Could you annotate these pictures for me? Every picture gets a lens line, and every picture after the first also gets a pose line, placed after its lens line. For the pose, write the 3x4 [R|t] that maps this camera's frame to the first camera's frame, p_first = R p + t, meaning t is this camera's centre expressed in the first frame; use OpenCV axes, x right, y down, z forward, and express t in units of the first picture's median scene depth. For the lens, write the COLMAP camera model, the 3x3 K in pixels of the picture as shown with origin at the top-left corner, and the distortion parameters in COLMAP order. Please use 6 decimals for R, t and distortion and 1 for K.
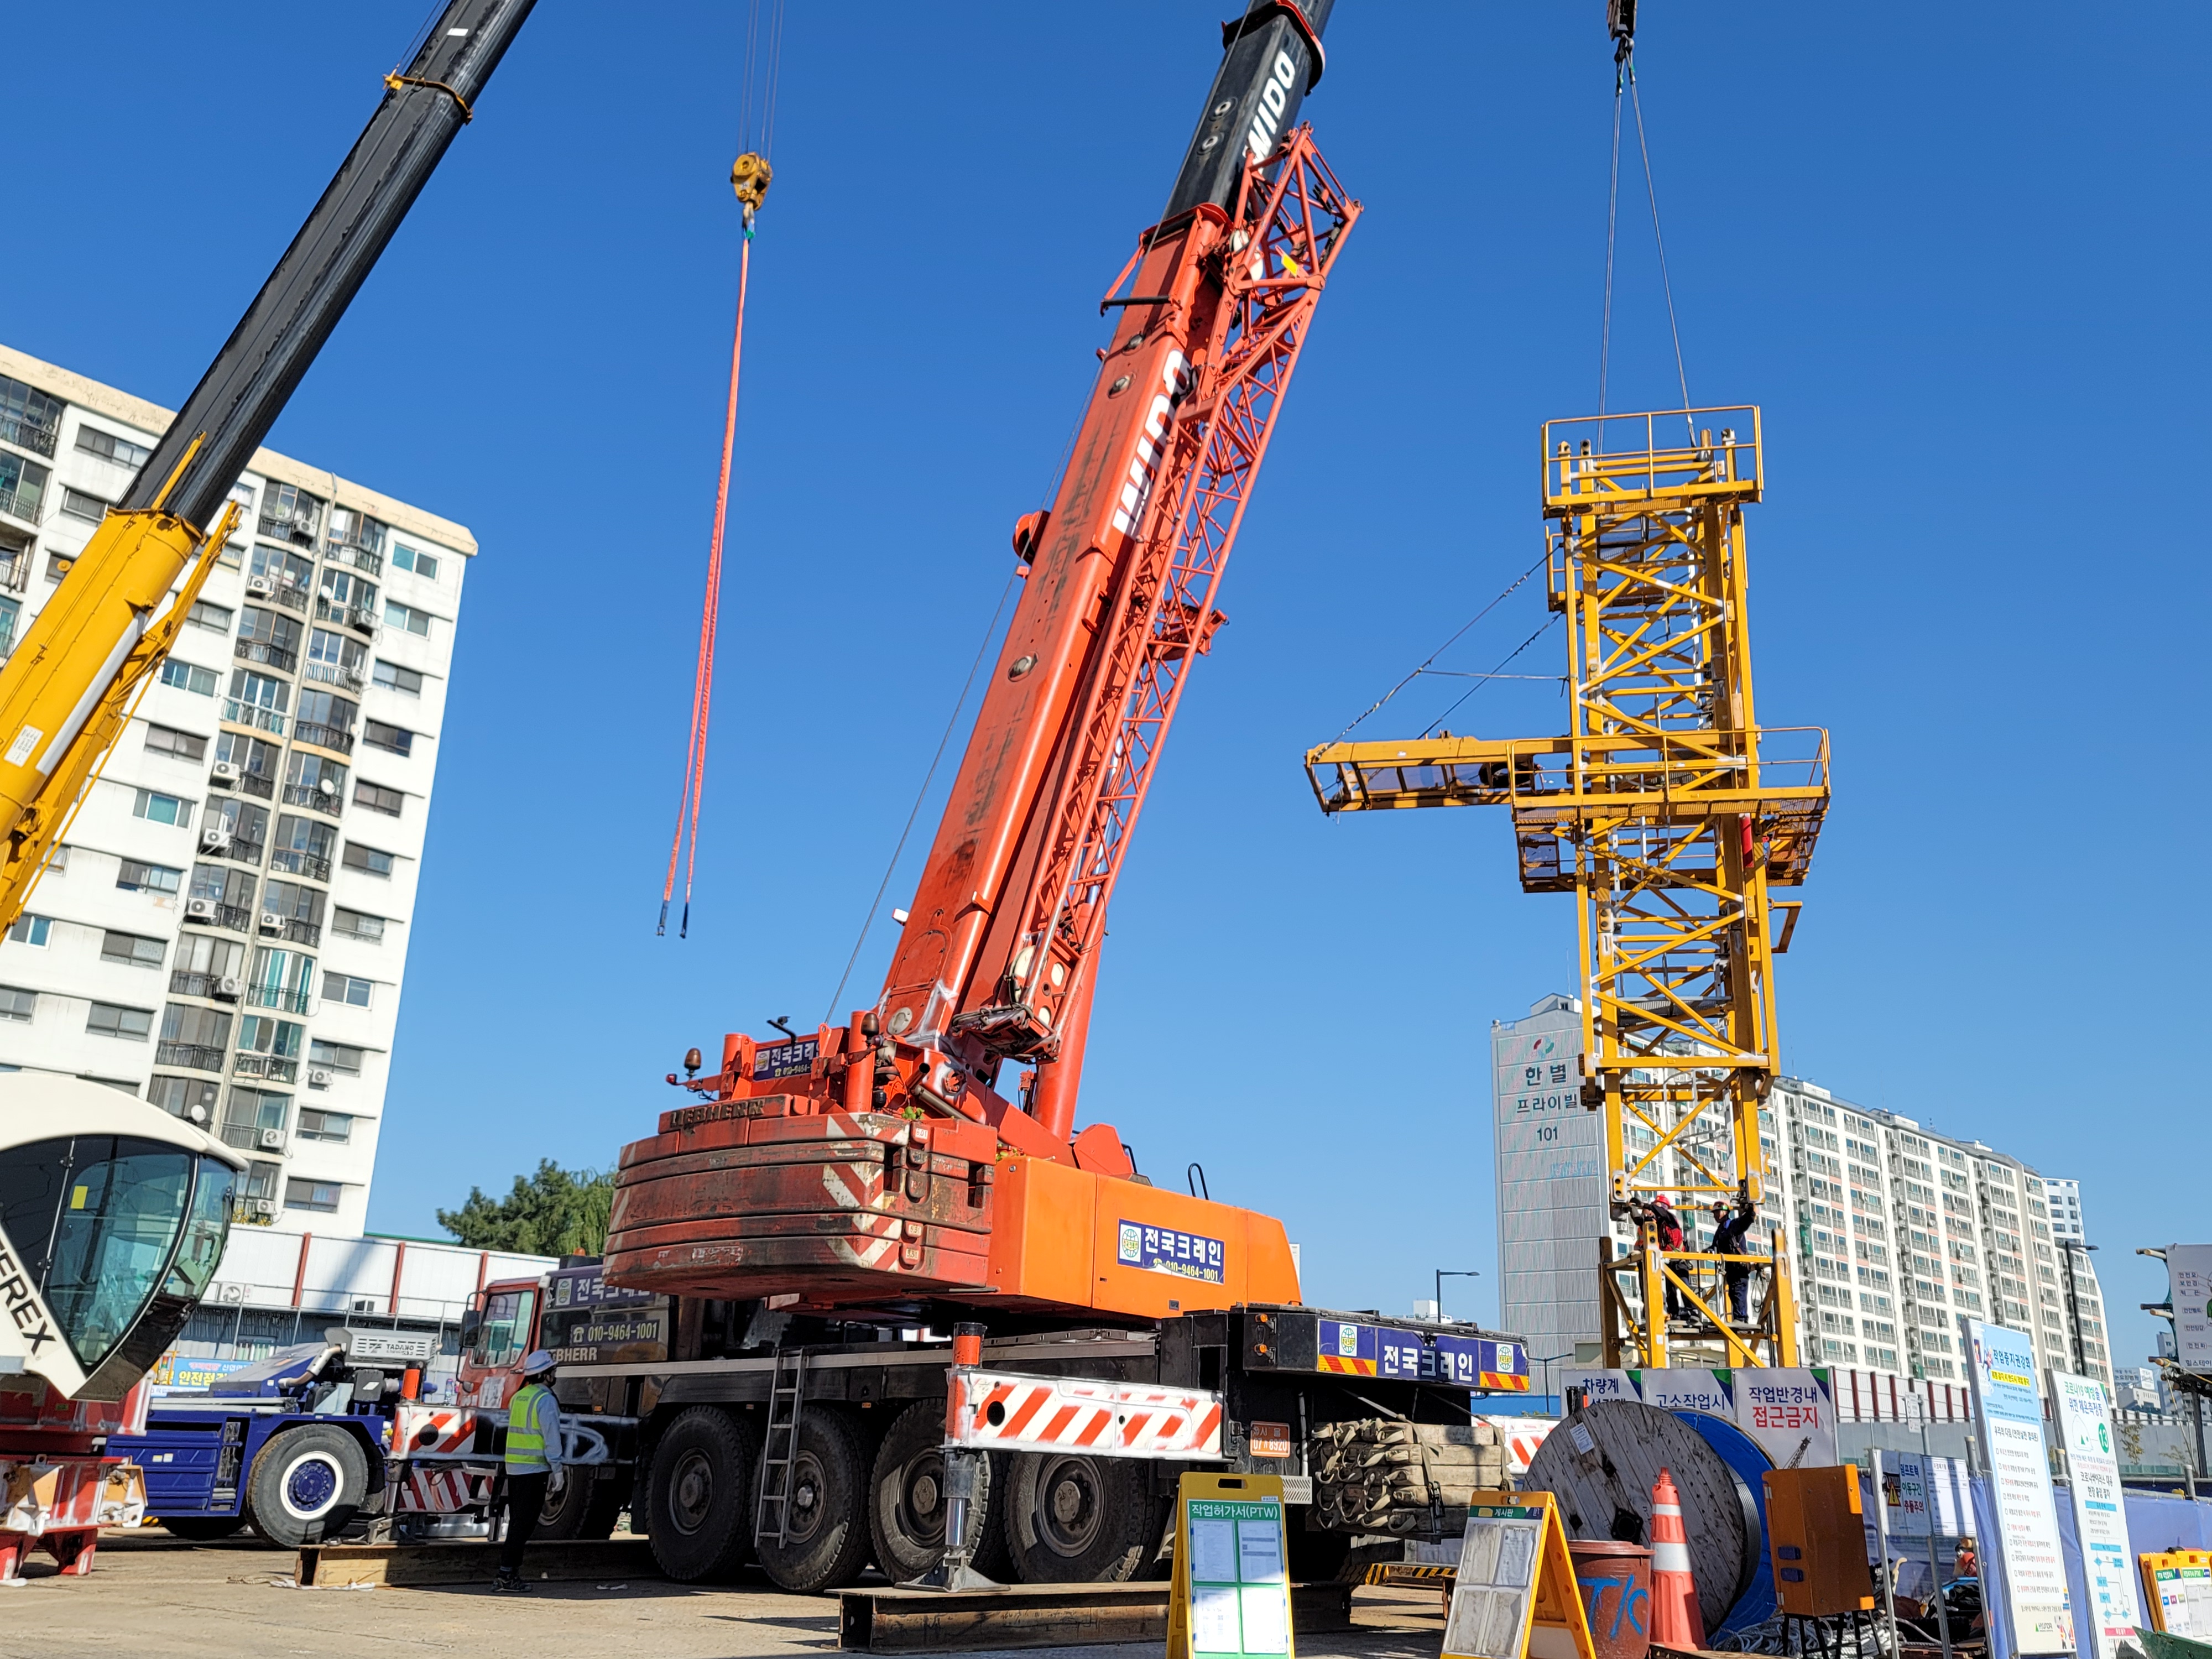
lens RADIAL K [[1937.3, 0, 1106.0], [0, 1937.3, 829.5], [0, 0, 1]] dist [0.048831, -0.004519]
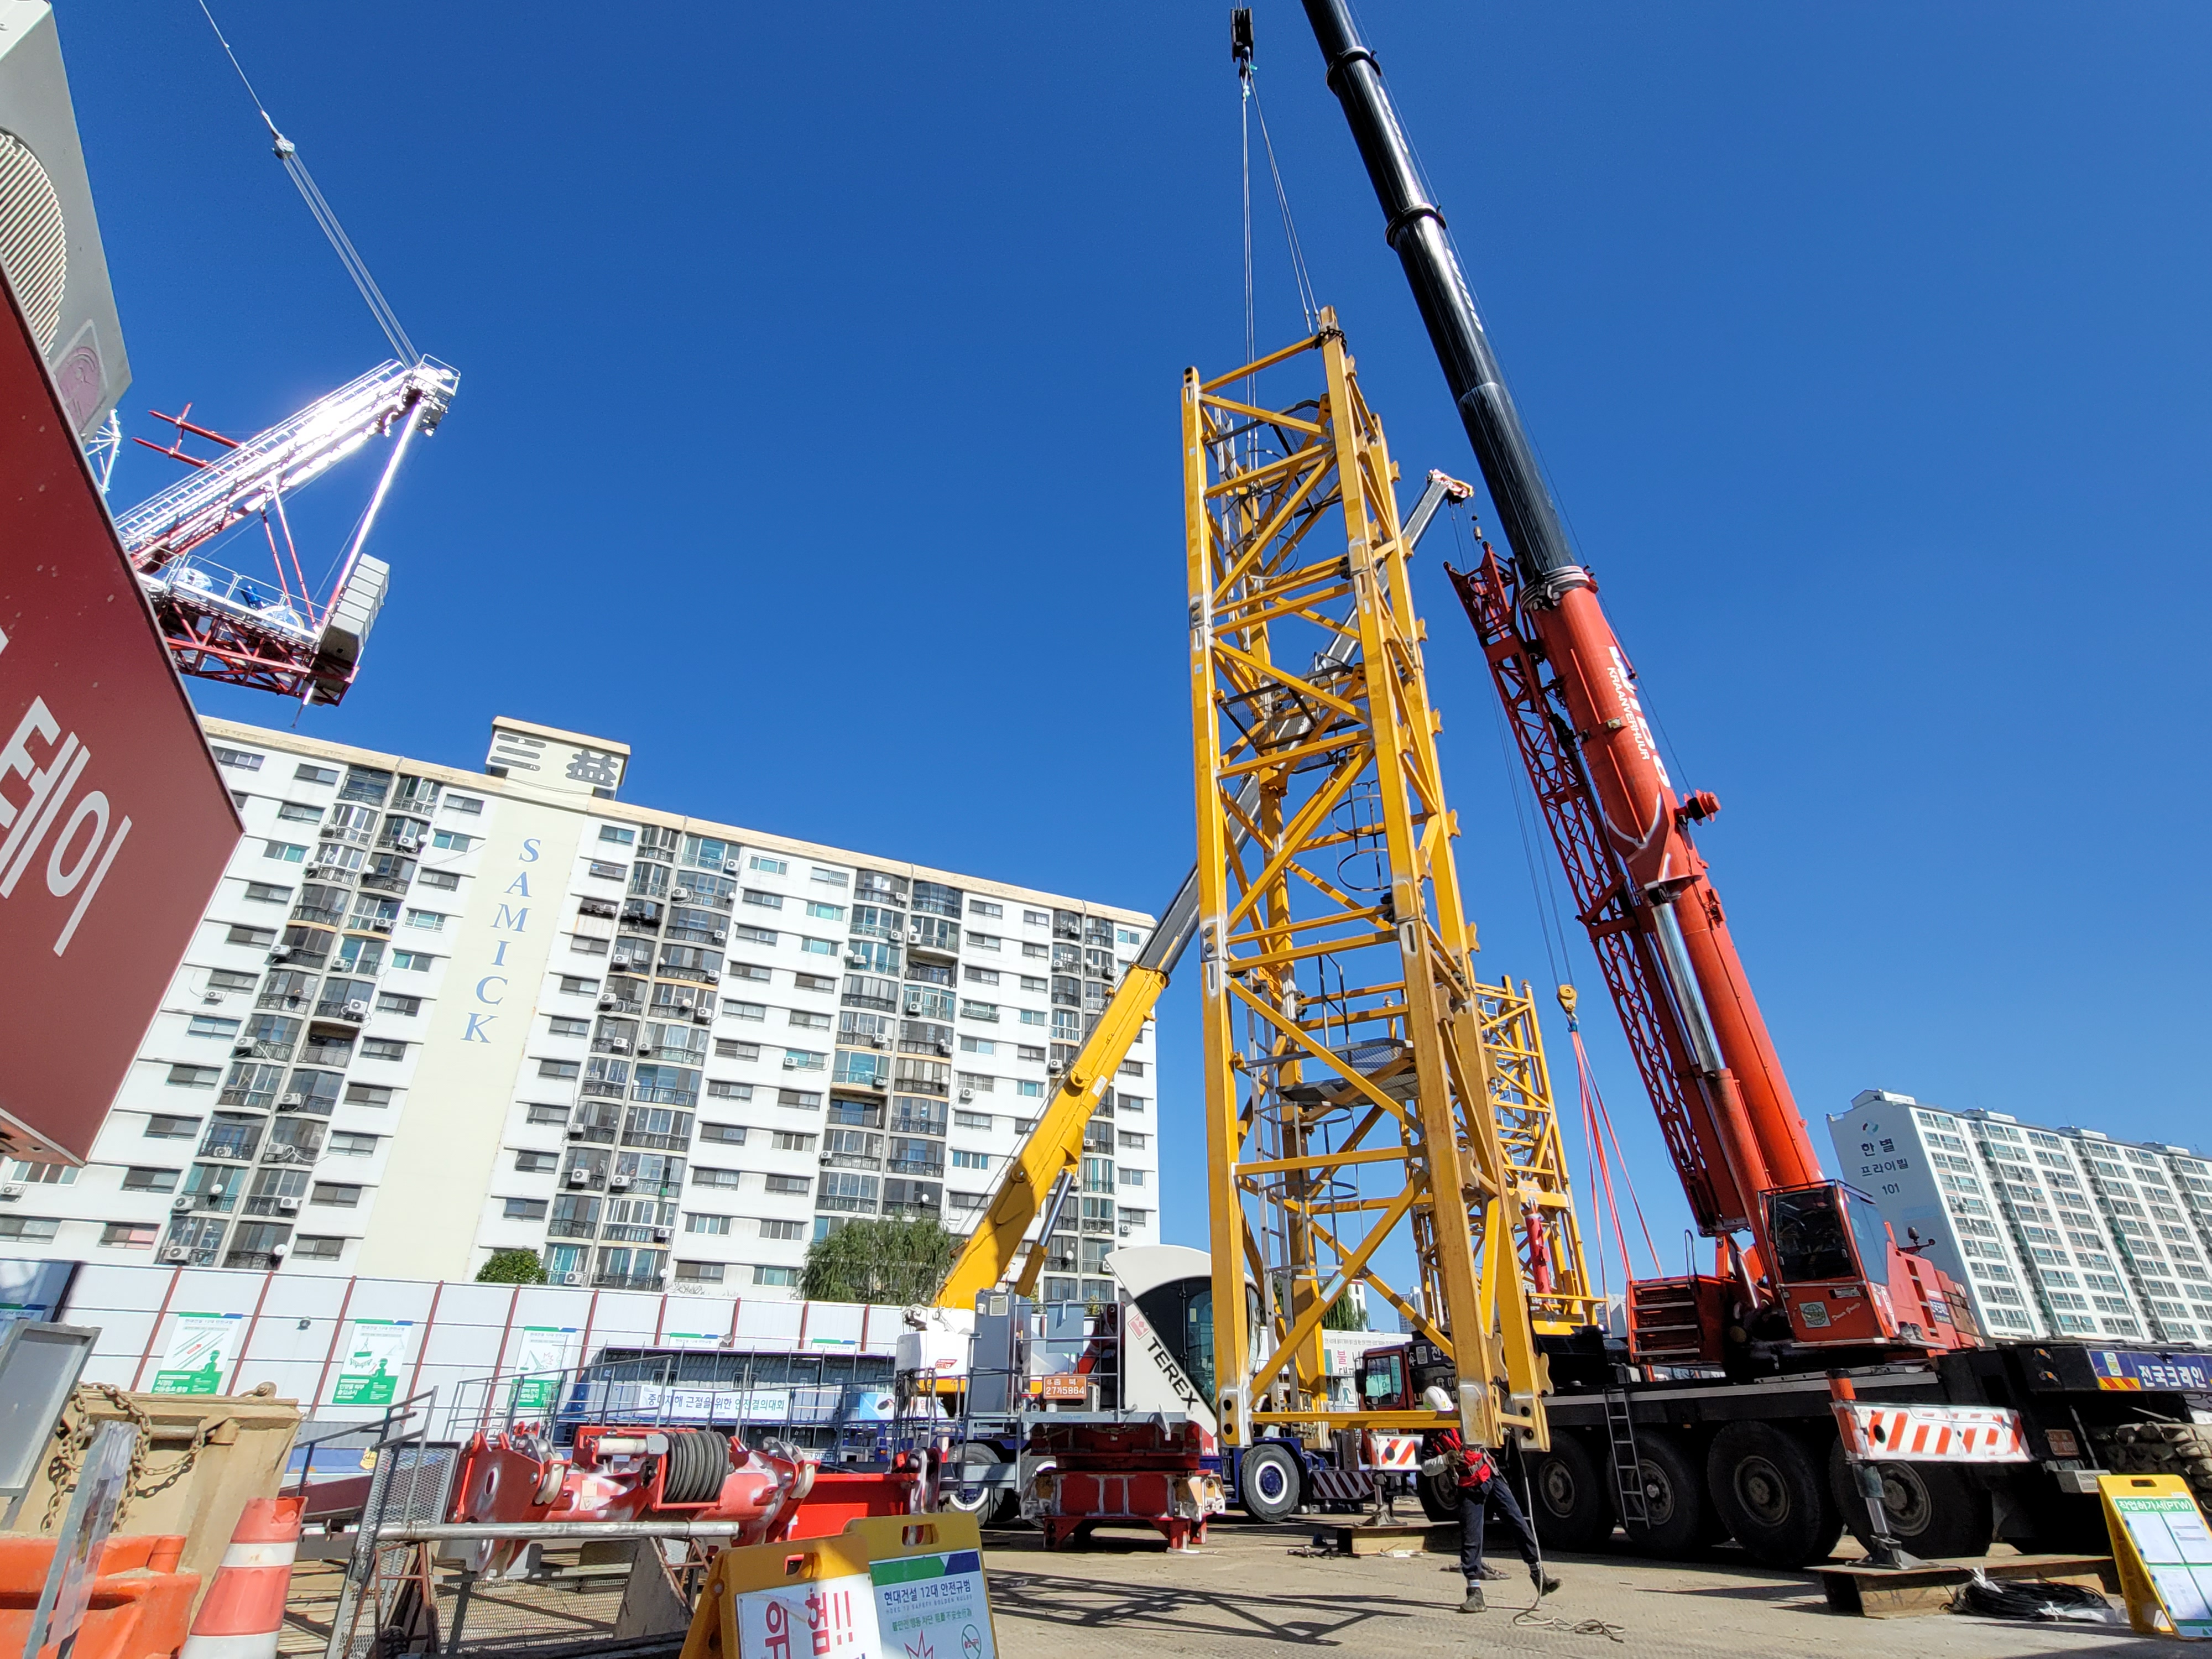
lens RADIAL K [[1101.1, 0, 1106.0], [0, 1101.1, 829.5], [0, 0, 1]] dist [-0.005093, -0.002254]
pose [[0.927433, -0.206997, -0.311480, -0.123695], [0.140097, 0.964506, -0.223833, -0.018472], [0.346757, 0.163953, 0.923514, -0.020427]]
